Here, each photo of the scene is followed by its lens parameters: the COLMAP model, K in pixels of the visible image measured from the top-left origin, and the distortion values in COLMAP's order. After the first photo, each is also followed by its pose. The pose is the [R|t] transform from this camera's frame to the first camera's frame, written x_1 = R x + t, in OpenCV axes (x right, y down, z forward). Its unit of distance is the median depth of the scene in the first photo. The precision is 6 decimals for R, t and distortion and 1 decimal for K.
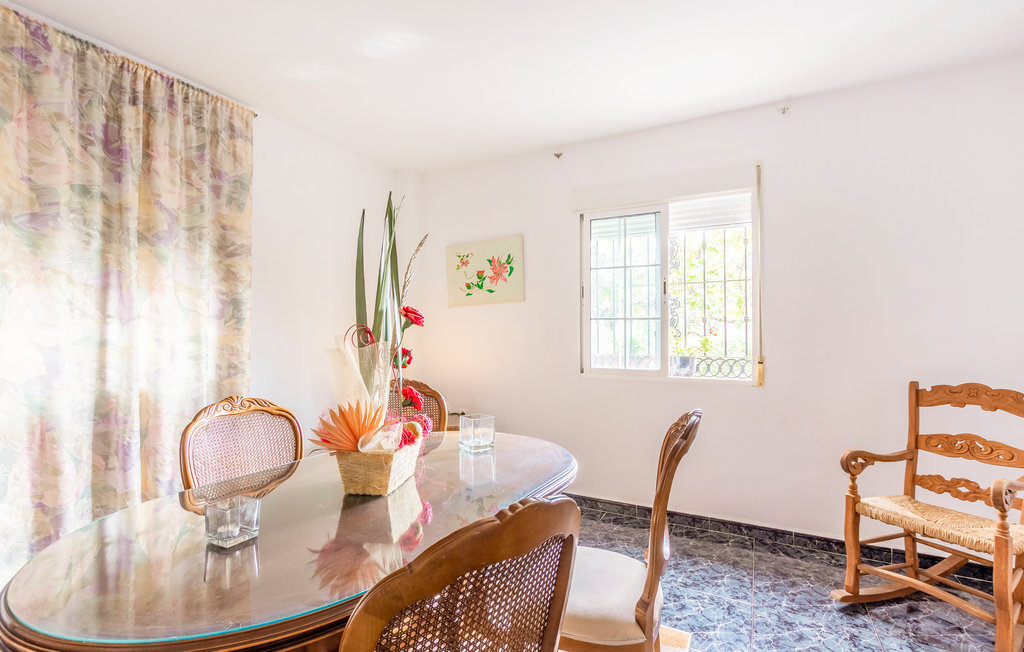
lens RADIAL K [[453.1, 0, 515.8], [0, 453.1, 332.0], [0, 0, 1]] dist [0.001381, 0.000959]
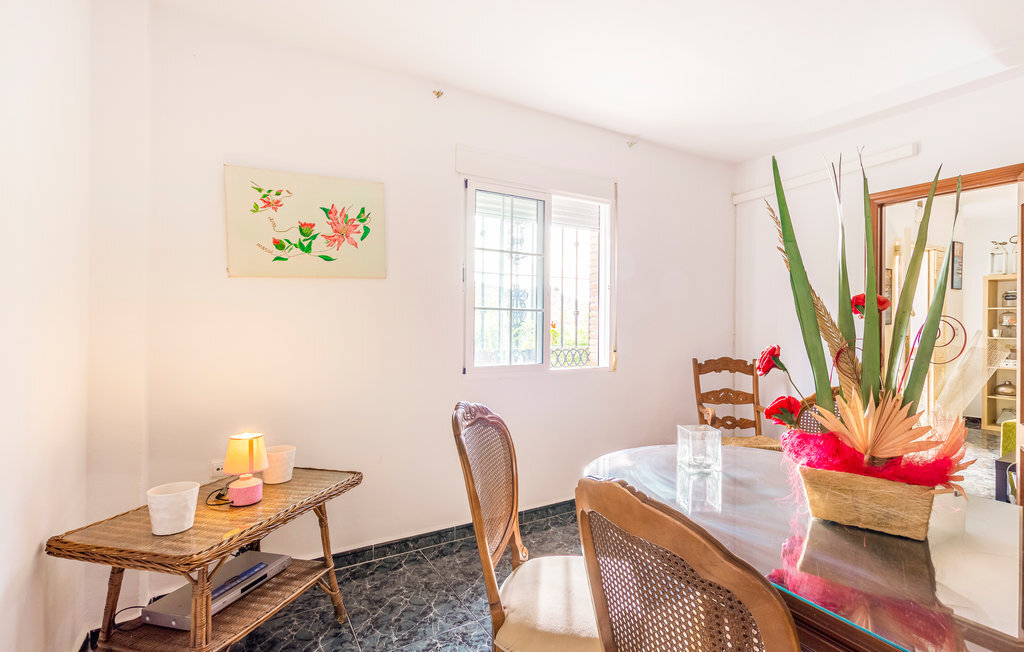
lens RADIAL K [[483.3, 0, 514.2], [0, 483.3, 328.8], [0, 0, 1]] dist [0.000984, 0.000273]
pose [[0.518490, -0.003855, 0.855075, -0.554986], [-0.008301, 0.999920, 0.009541, -0.000269], [-0.855043, -0.012045, 0.518417, 0.471523]]
